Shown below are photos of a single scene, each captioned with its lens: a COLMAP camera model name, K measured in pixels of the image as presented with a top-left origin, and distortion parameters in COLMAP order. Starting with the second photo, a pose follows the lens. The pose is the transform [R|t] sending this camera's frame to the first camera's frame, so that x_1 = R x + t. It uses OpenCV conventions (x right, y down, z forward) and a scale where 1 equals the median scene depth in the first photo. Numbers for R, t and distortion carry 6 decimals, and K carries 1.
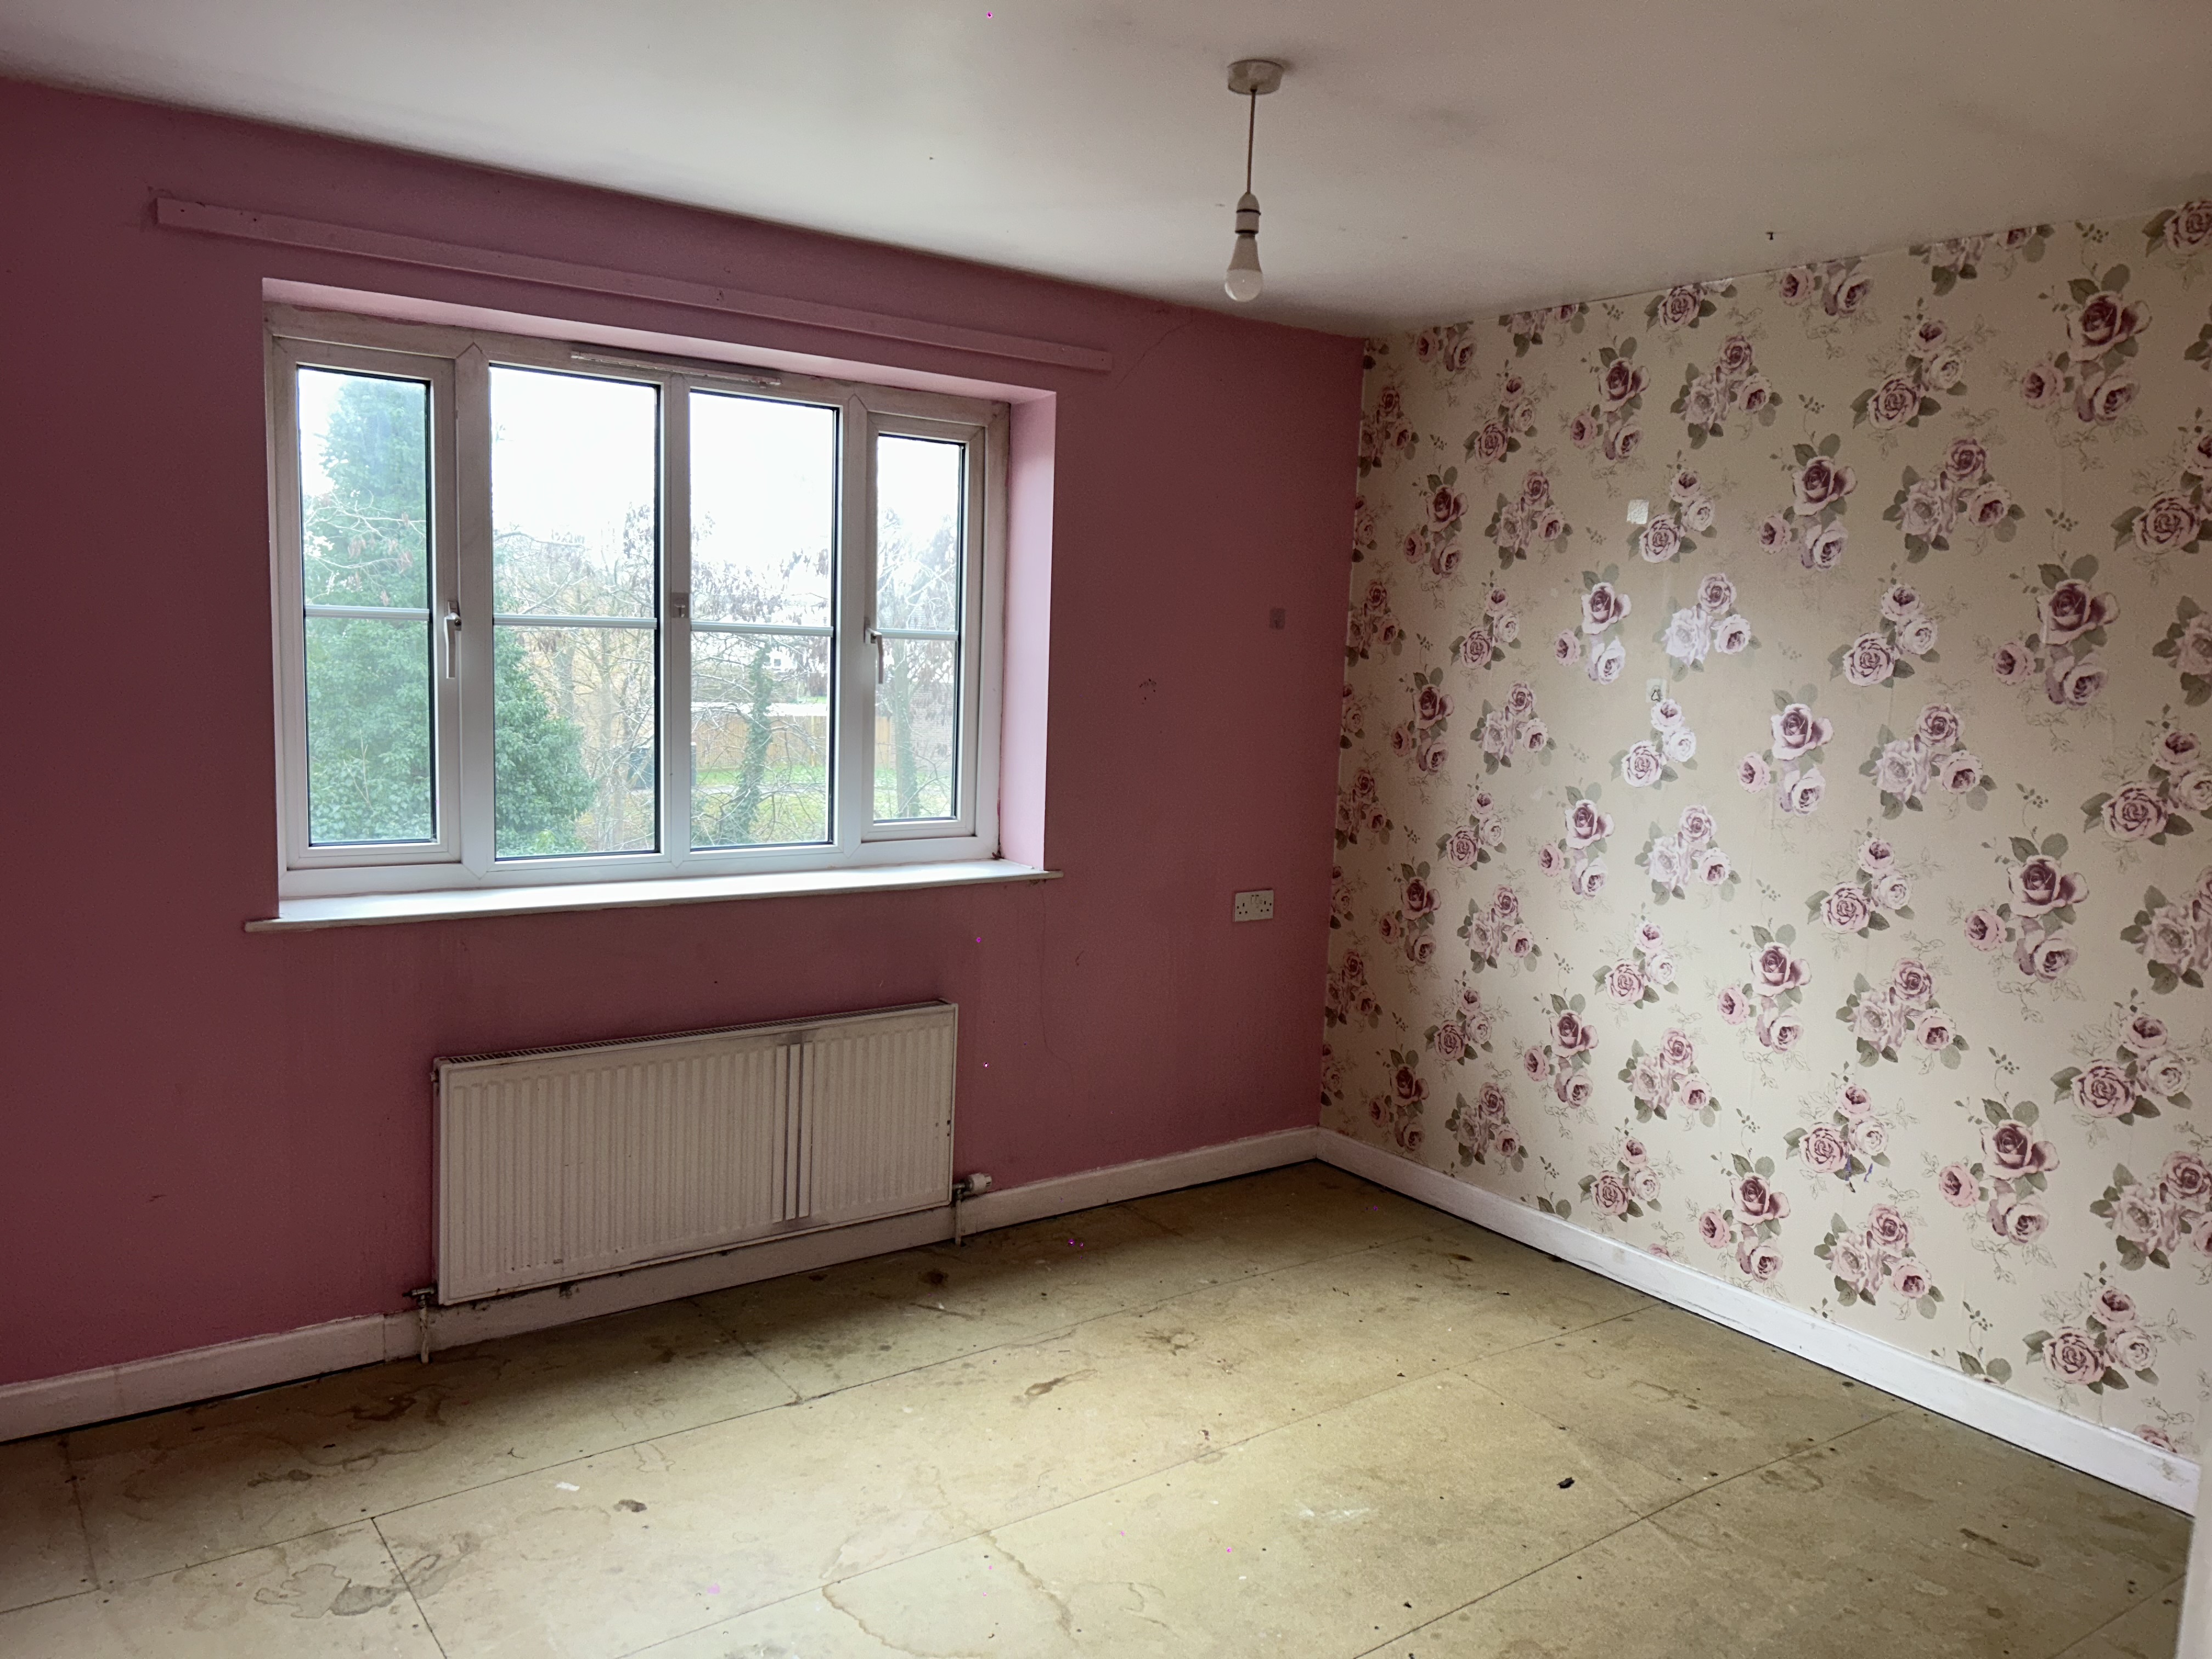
lens RADIAL K [[1644.5, 0, 1106.0], [0, 1644.5, 829.5], [0, 0, 1]] dist [0.006373, 0.001952]
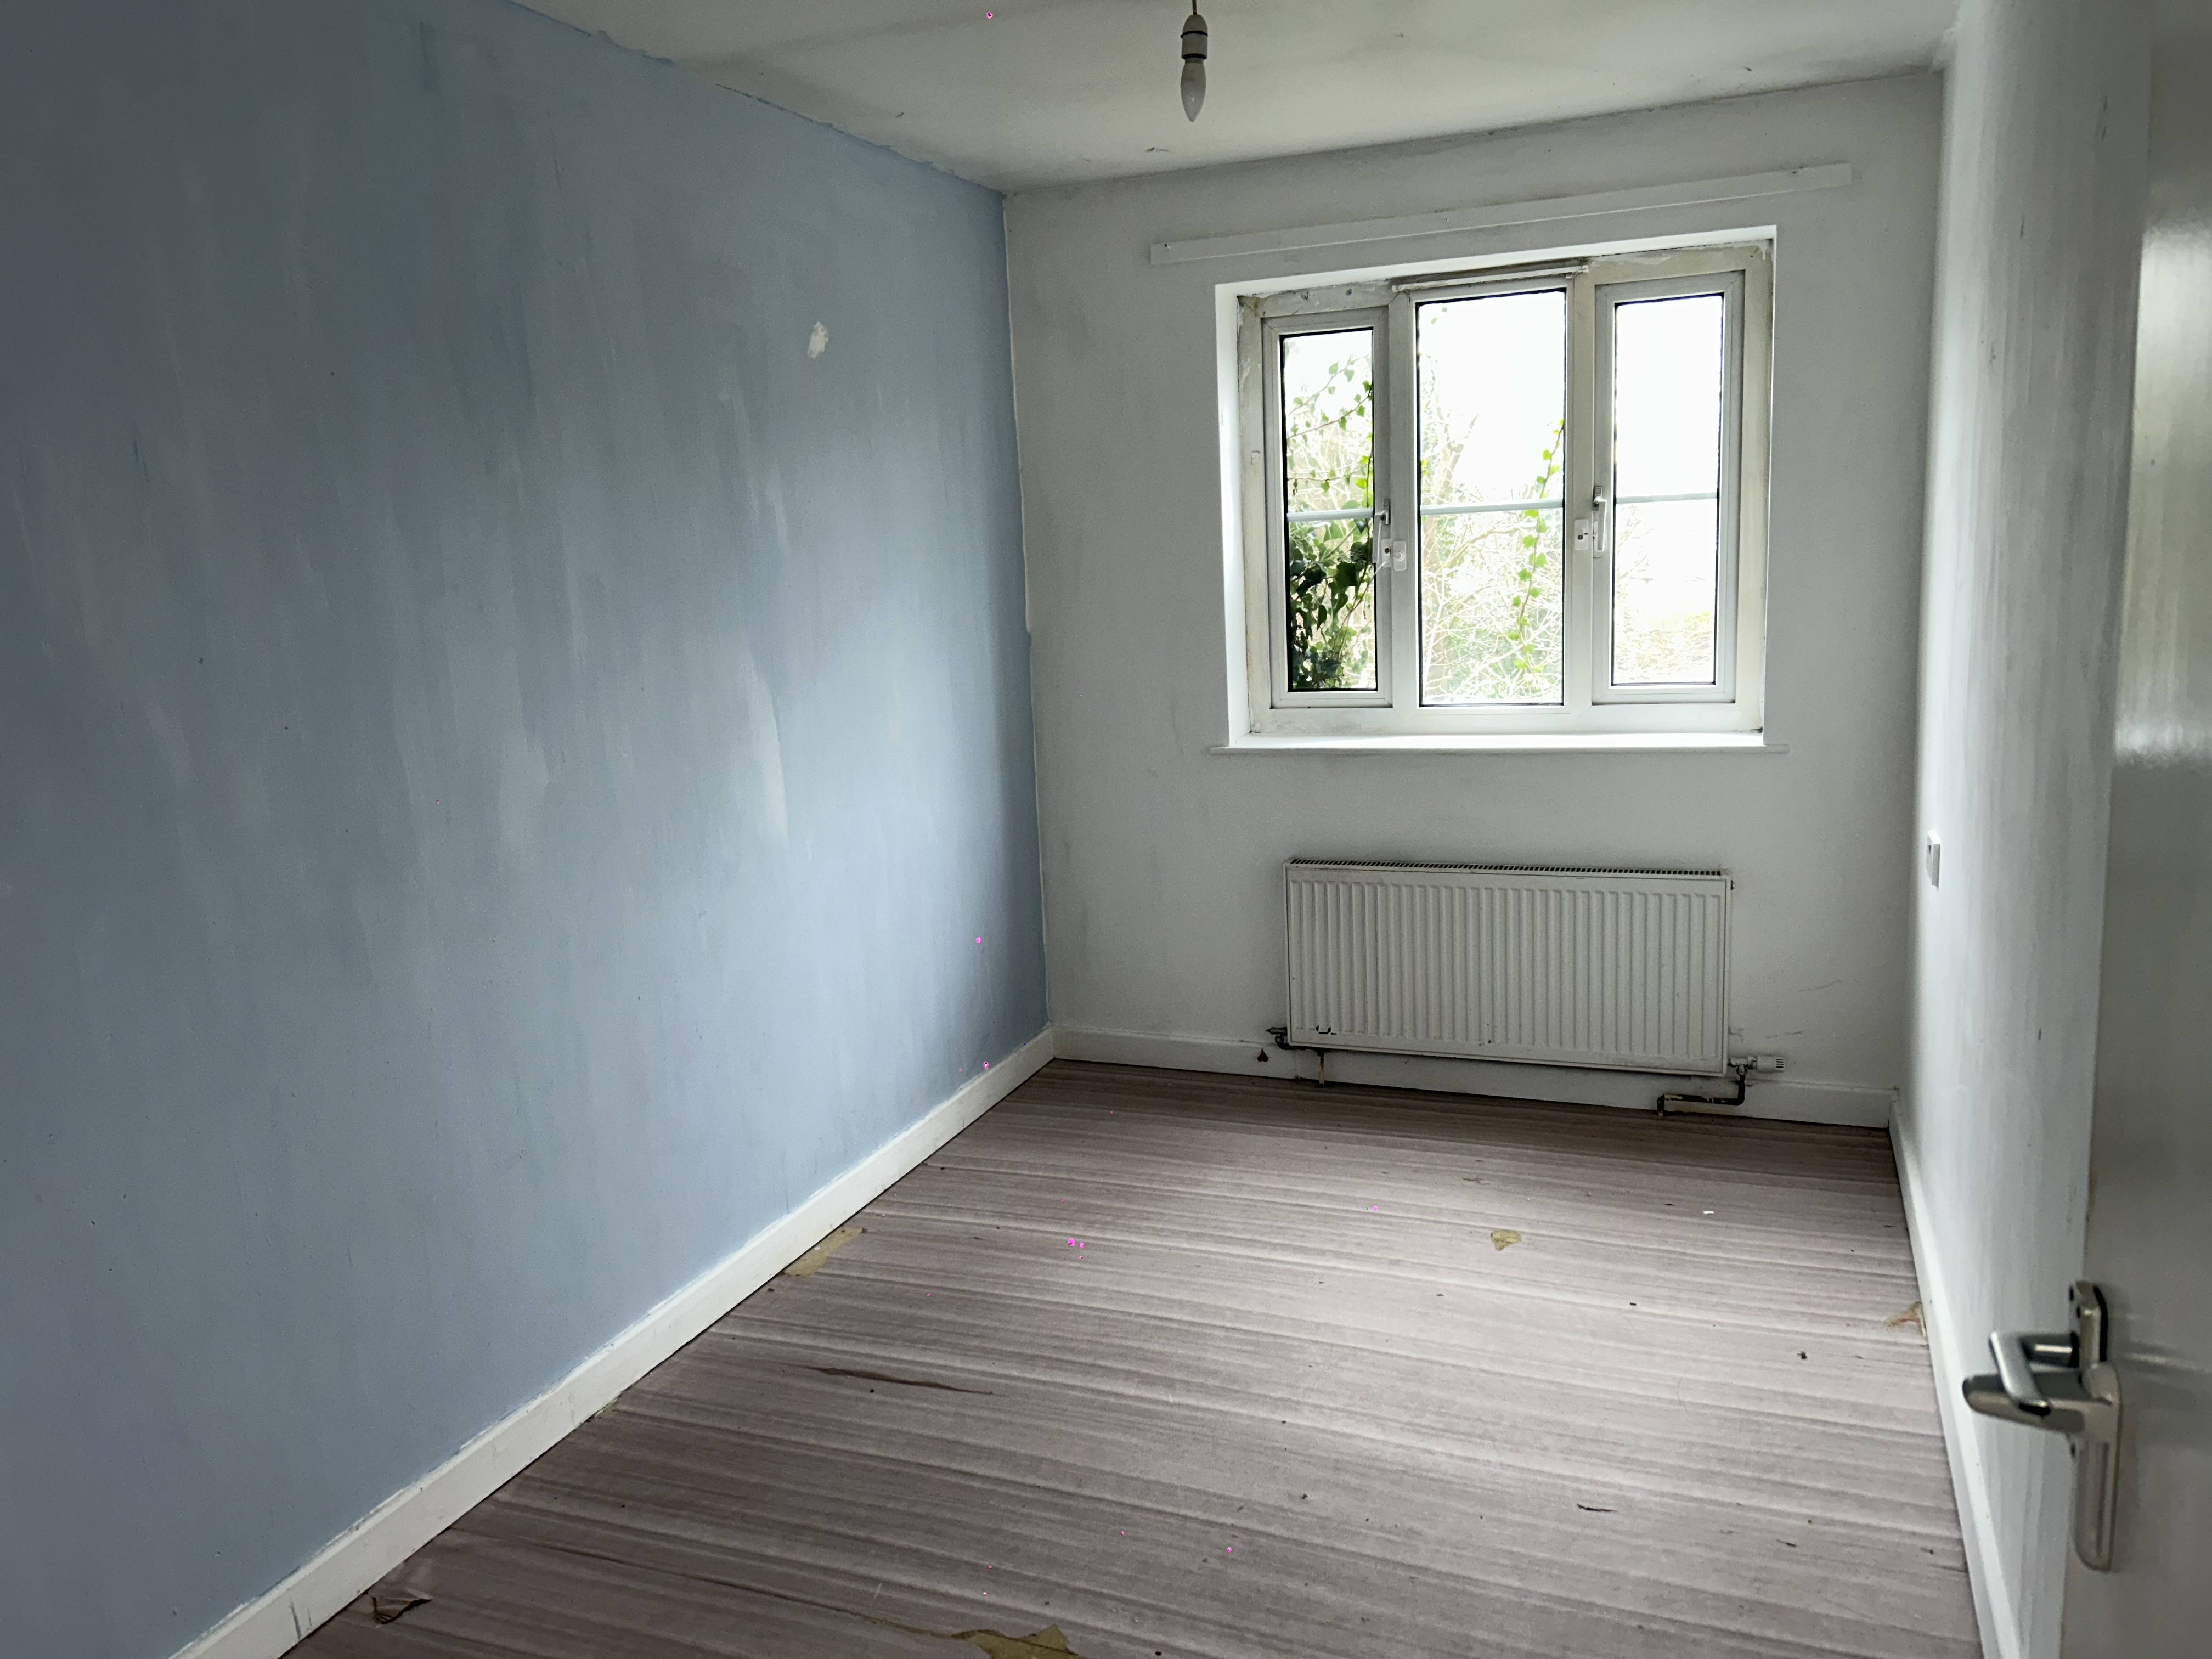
lens RADIAL K [[1644.5, 0, 1106.0], [0, 1644.5, 829.5], [0, 0, 1]] dist [0.006373, 0.001952]
pose [[0.517841, 0.075236, -0.852162, 0.607293], [-0.033057, 0.997141, 0.067947, 0.026574], [0.854838, -0.007016, 0.518847, 0.193428]]
